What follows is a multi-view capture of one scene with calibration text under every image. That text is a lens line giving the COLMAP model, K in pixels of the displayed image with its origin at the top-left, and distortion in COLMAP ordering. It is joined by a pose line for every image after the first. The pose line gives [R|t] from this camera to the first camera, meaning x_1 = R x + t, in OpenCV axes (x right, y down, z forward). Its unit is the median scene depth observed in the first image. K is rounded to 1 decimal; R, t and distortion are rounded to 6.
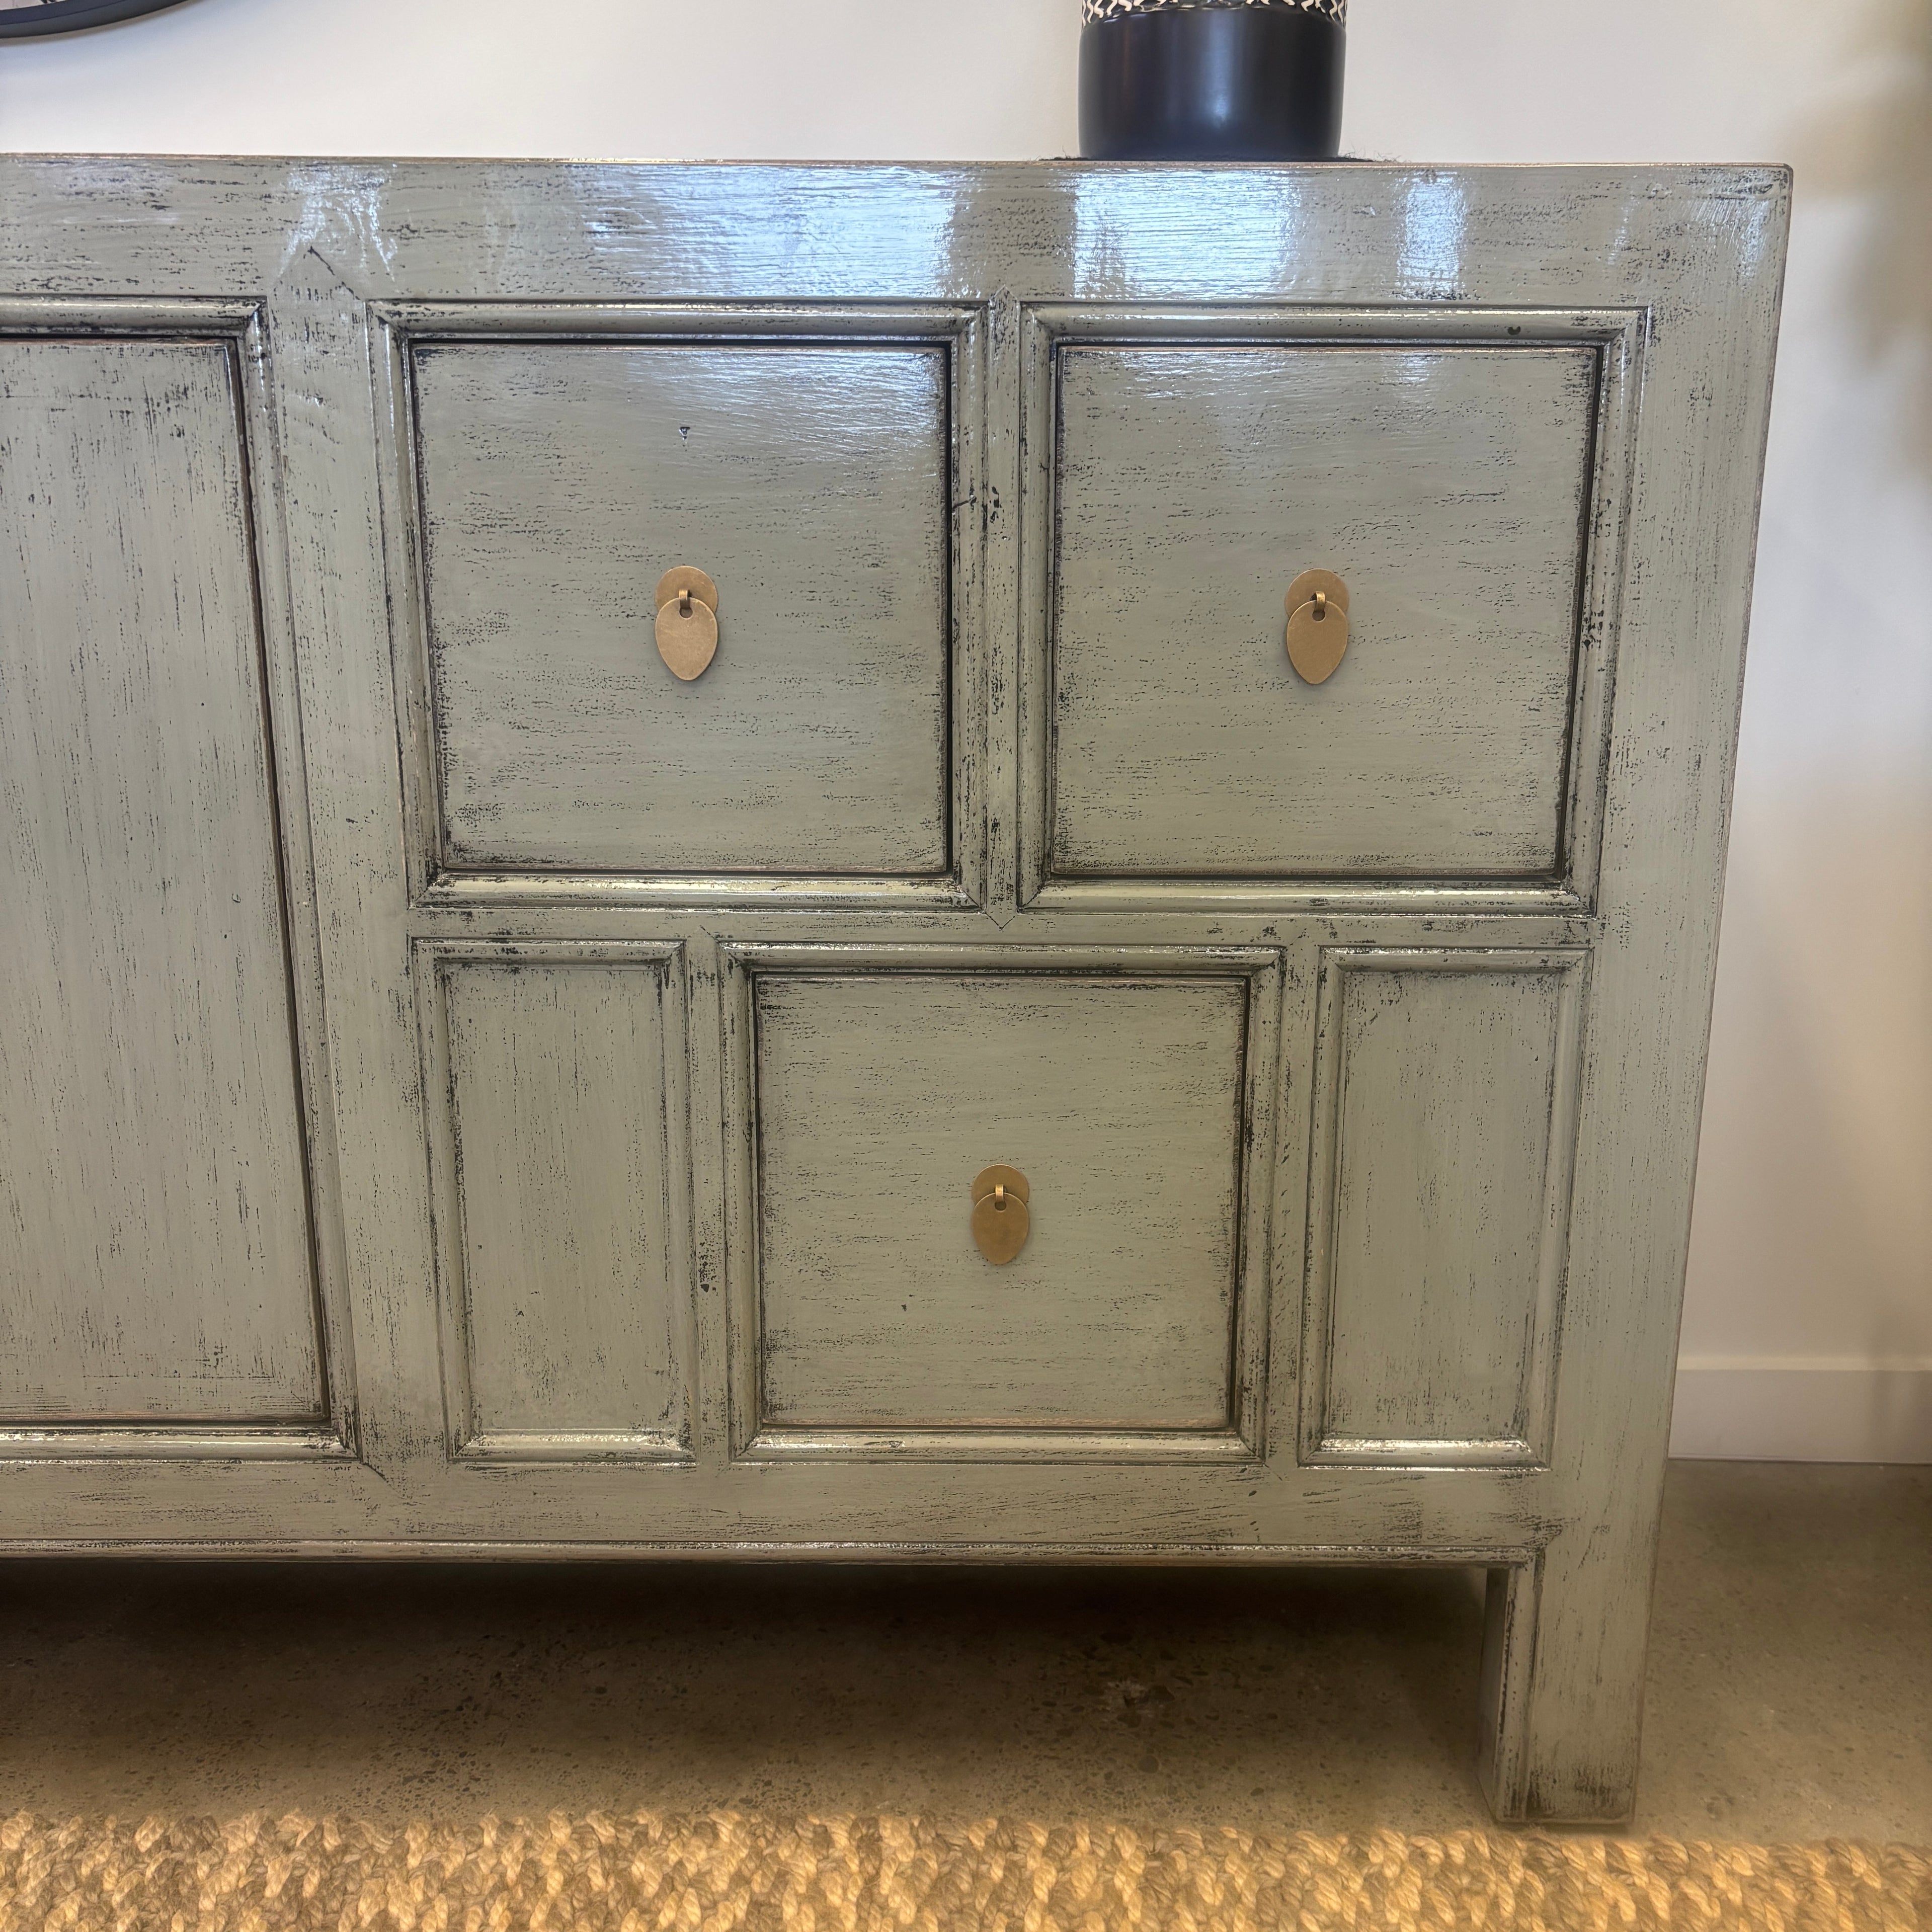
lens RADIAL K [[2014.6, 0, 977.0], [0, 2014.6, 949.7], [0, 0, 1]] dist [0.033647, -0.023164]
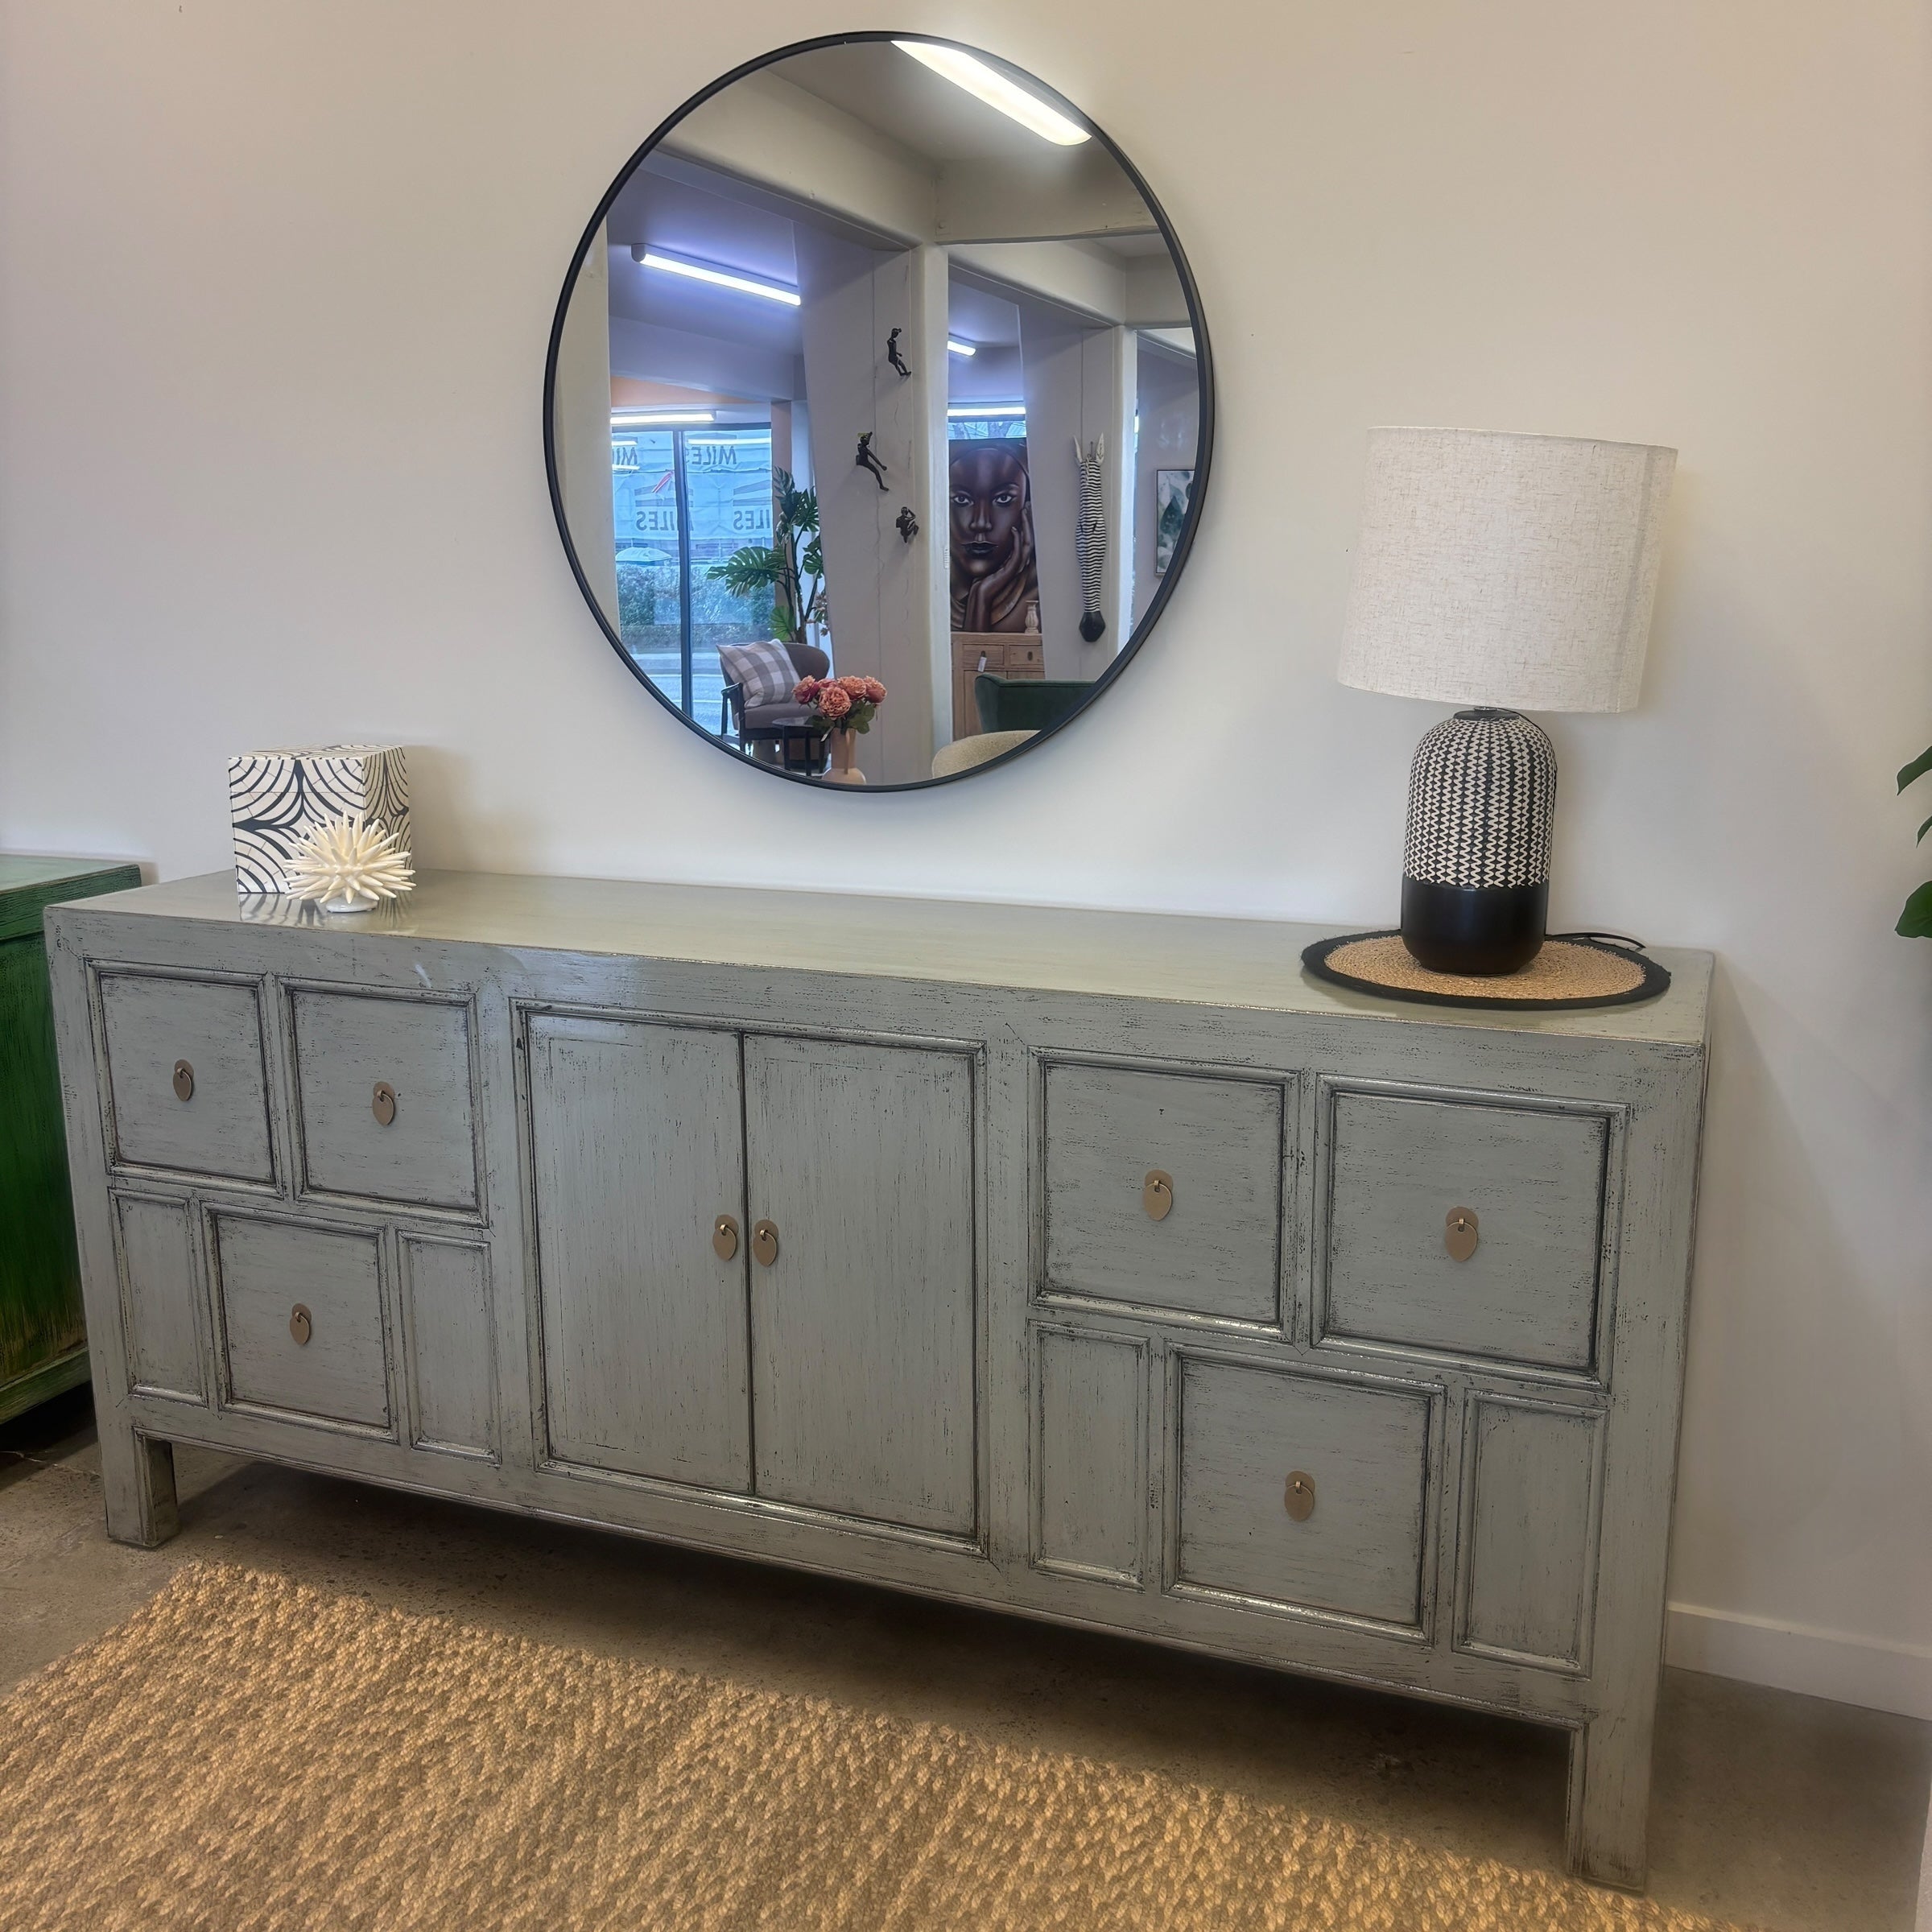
lens RADIAL K [[1904.1, 0, 971.4], [0, 1904.1, 971.3], [0, 0, 1]] dist [0.180977, -0.546792]
pose [[0.931830, 0.069044, -0.356267, 0.365742], [-0.081970, 0.996407, -0.021295, -0.327481], [0.353517, 0.049047, 0.934142, -0.945907]]
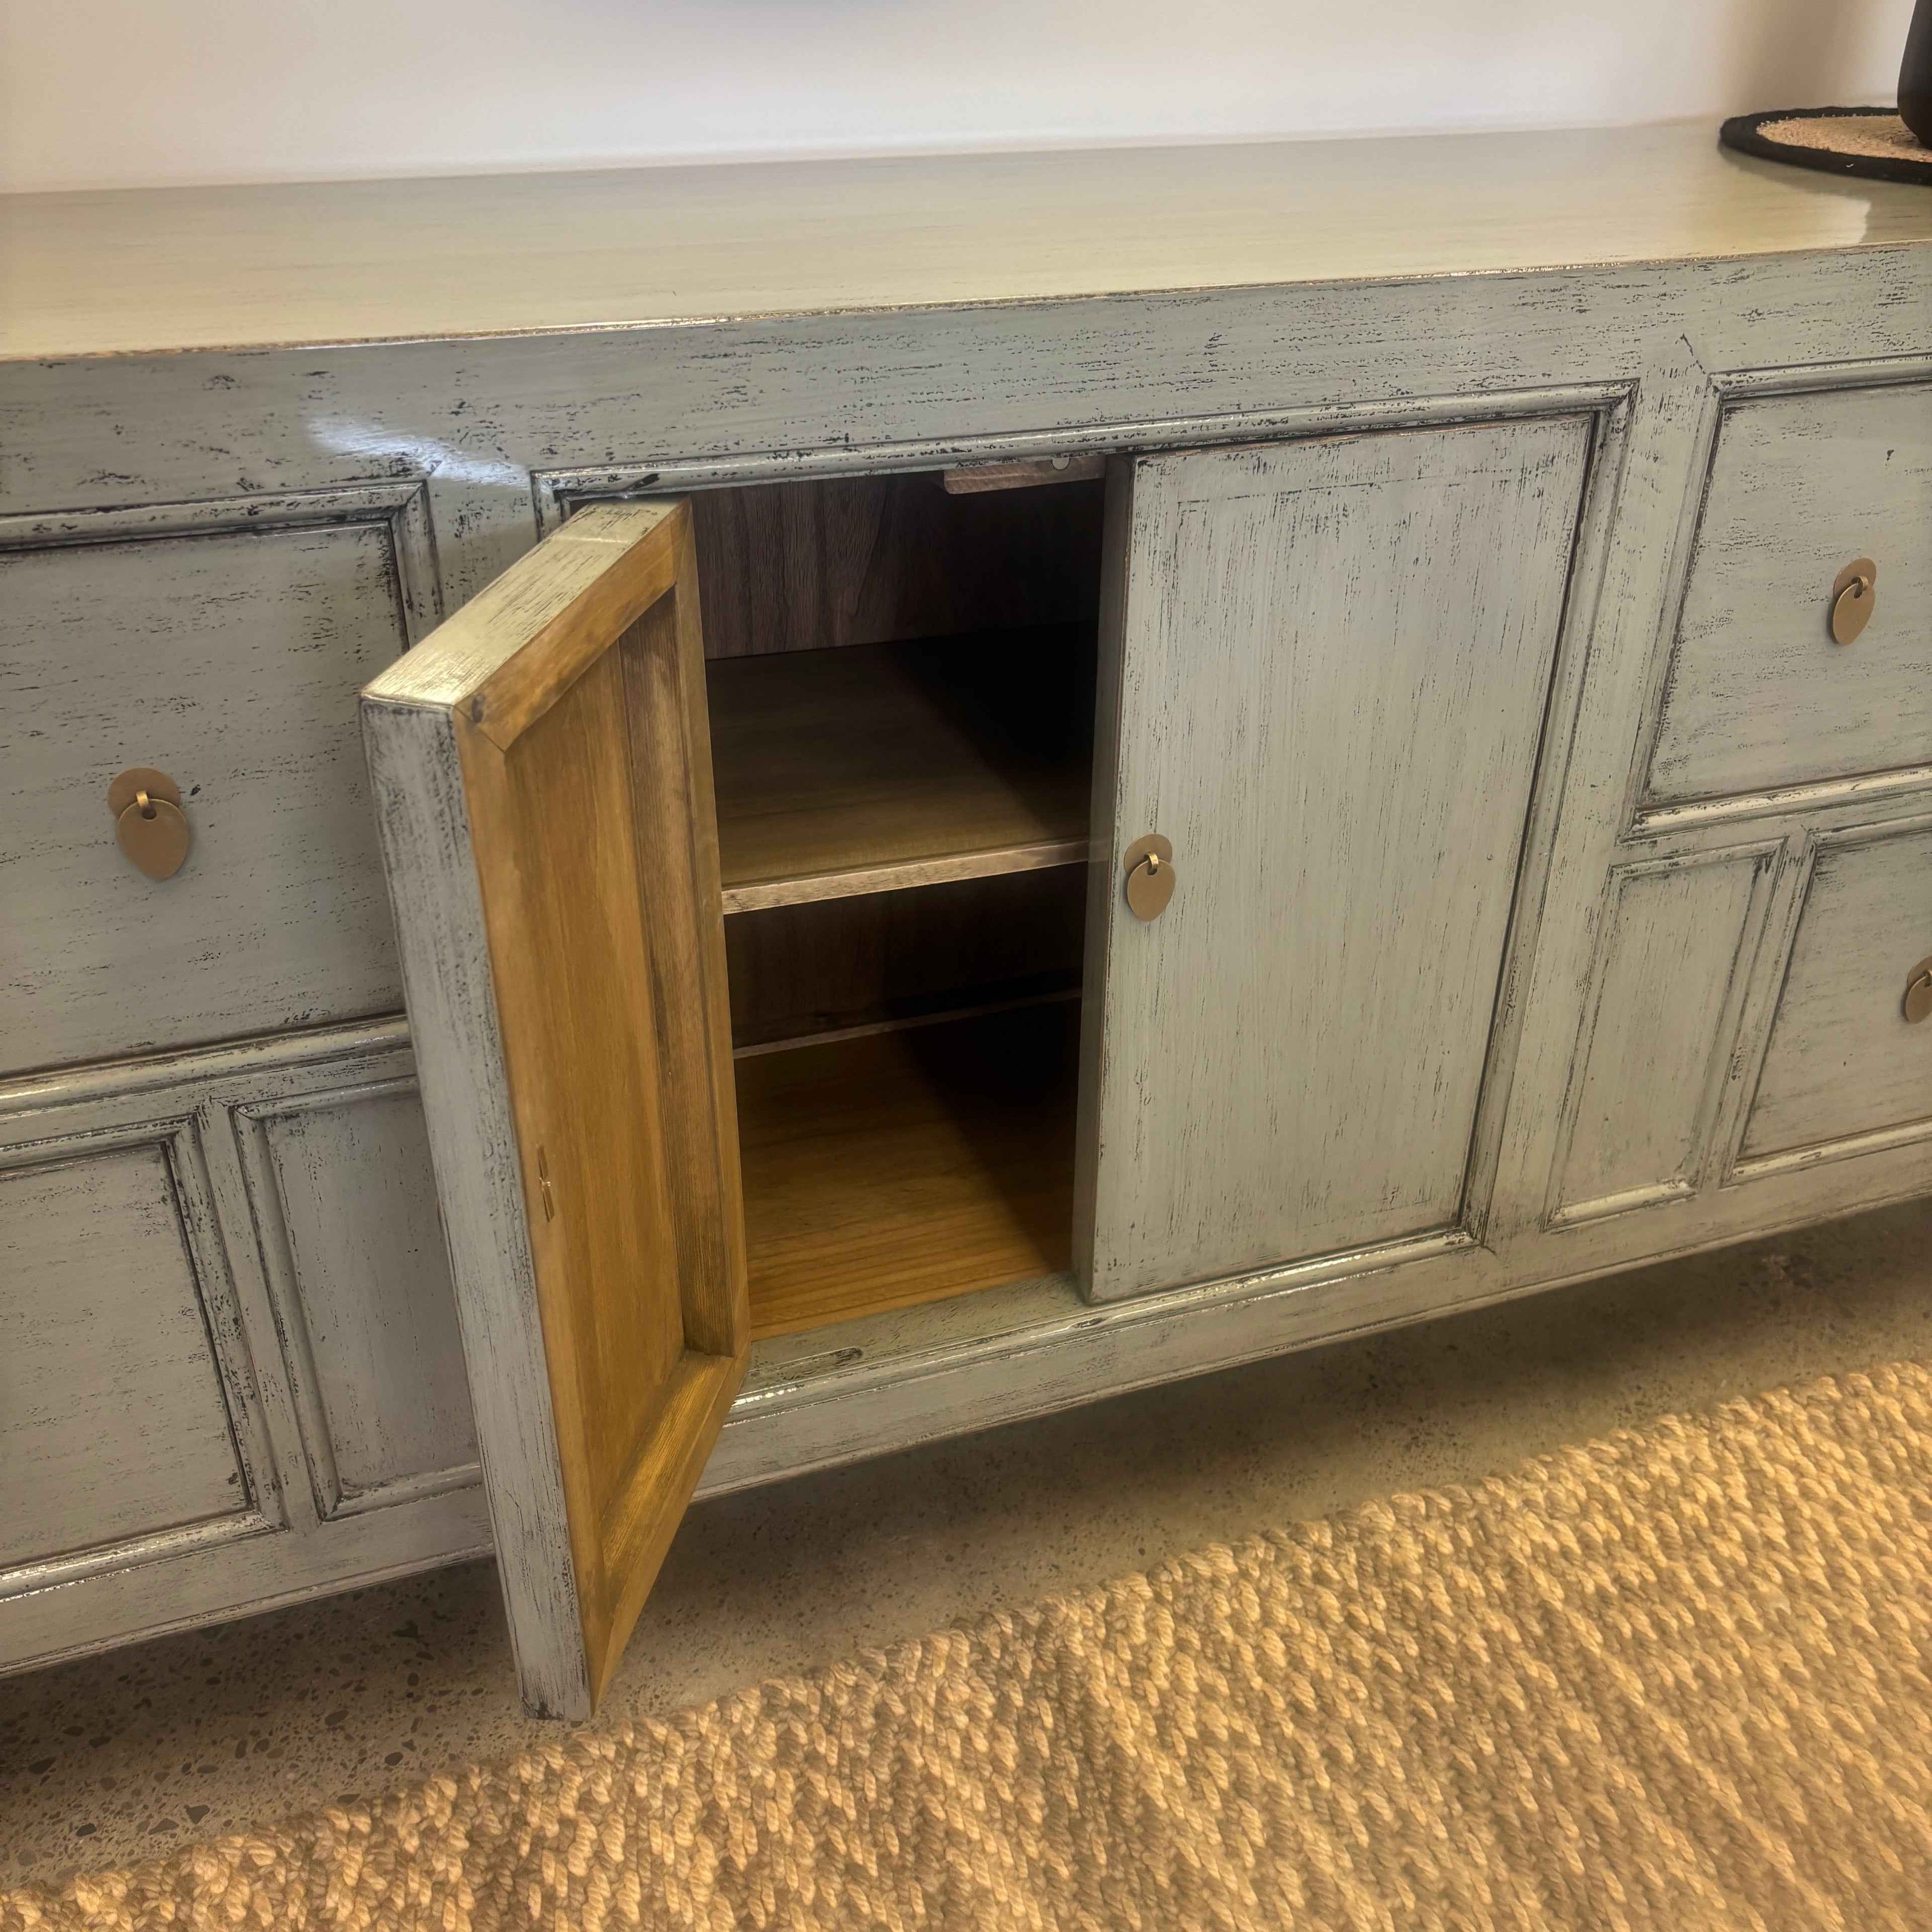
lens RADIAL K [[1975.0, 0, 998.2], [0, 1975.0, 978.6], [0, 0, 1]] dist [0.019492, -0.029009]
pose [[0.936497, -0.168220, 0.307693, -1.028763], [0.073646, 0.952208, 0.296439, -0.332518], [-0.342855, -0.254954, 0.904129, 0.004031]]
